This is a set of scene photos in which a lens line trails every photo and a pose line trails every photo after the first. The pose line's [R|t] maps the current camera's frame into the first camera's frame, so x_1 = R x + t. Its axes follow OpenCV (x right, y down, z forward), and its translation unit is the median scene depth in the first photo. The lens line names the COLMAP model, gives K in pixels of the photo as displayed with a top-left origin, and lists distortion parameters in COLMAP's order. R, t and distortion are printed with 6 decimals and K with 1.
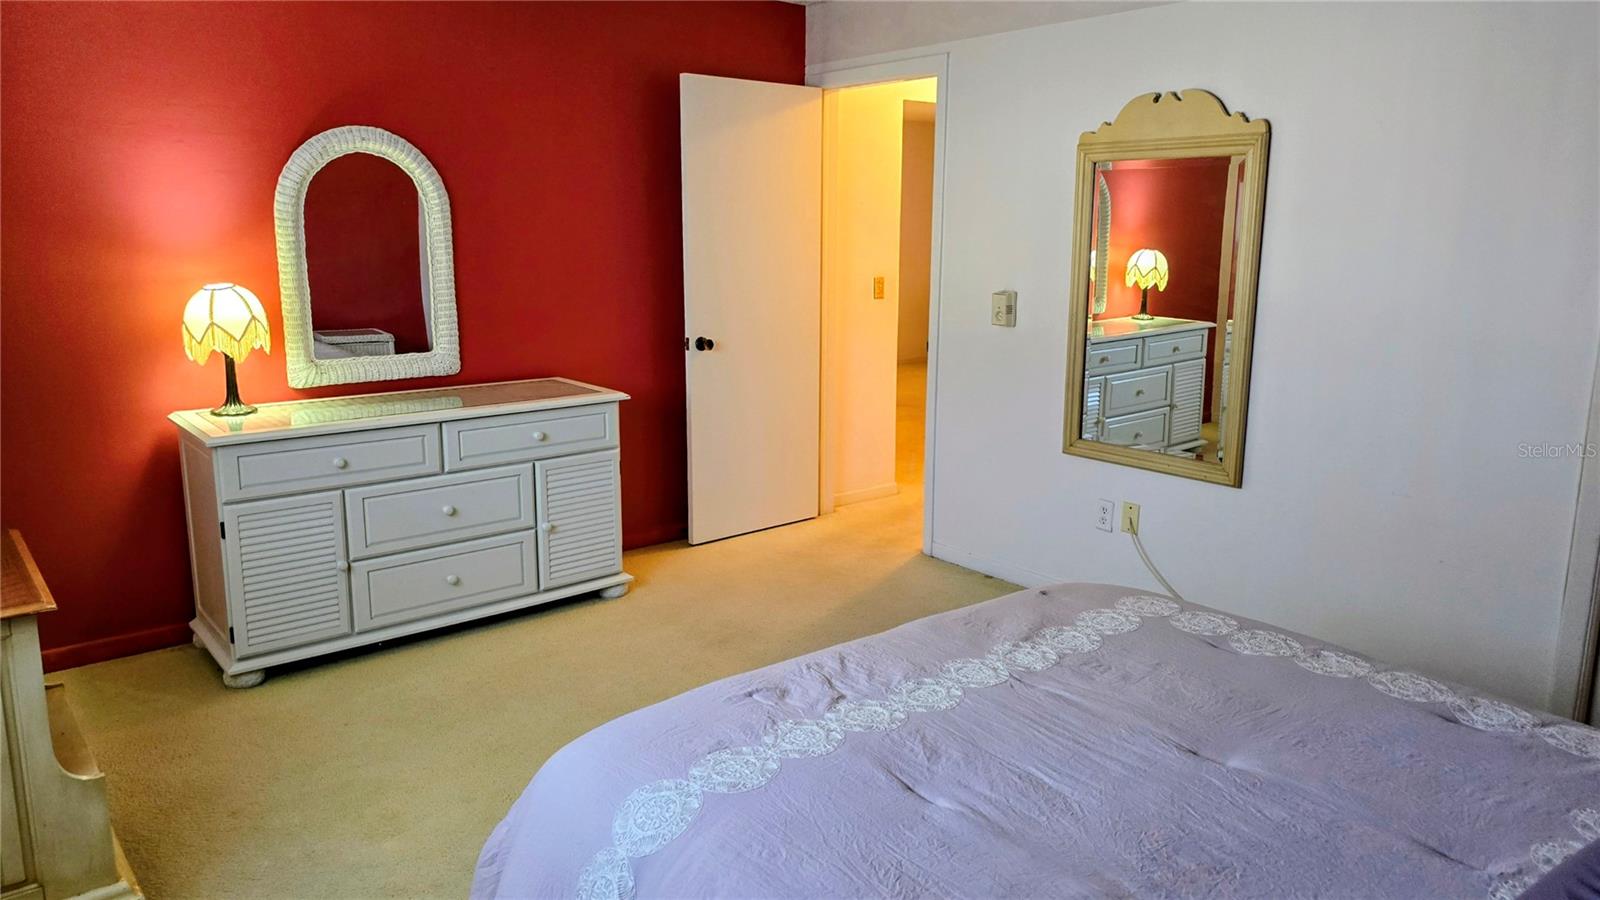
lens RADIAL K [[1082.2, 0, 800.0], [0, 1082.2, 450.0], [0, 0, 1]] dist [0.139432, -0.243105]
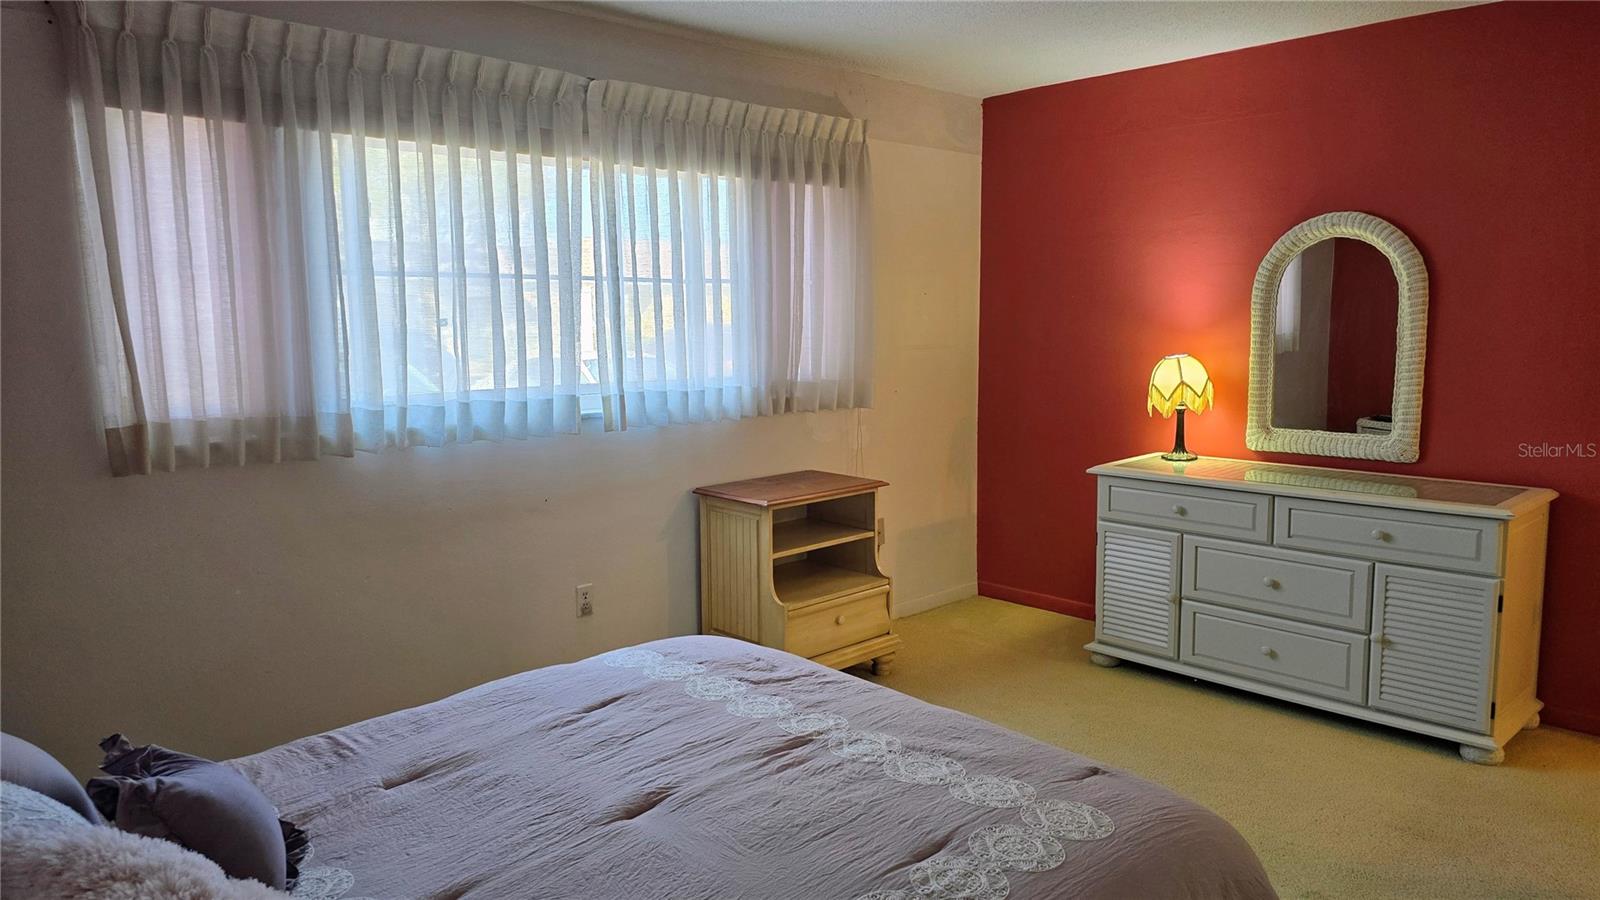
lens RADIAL K [[1111.6, 0, 806.6], [0, 1111.6, 424.9], [0, 0, 1]] dist [0.085261, -0.084209]
pose [[0.095285, 0.112133, -0.989114, 0.649605], [-0.186173, 0.978110, 0.092951, -0.103704], [0.977886, 0.175289, 0.114076, 0.420503]]
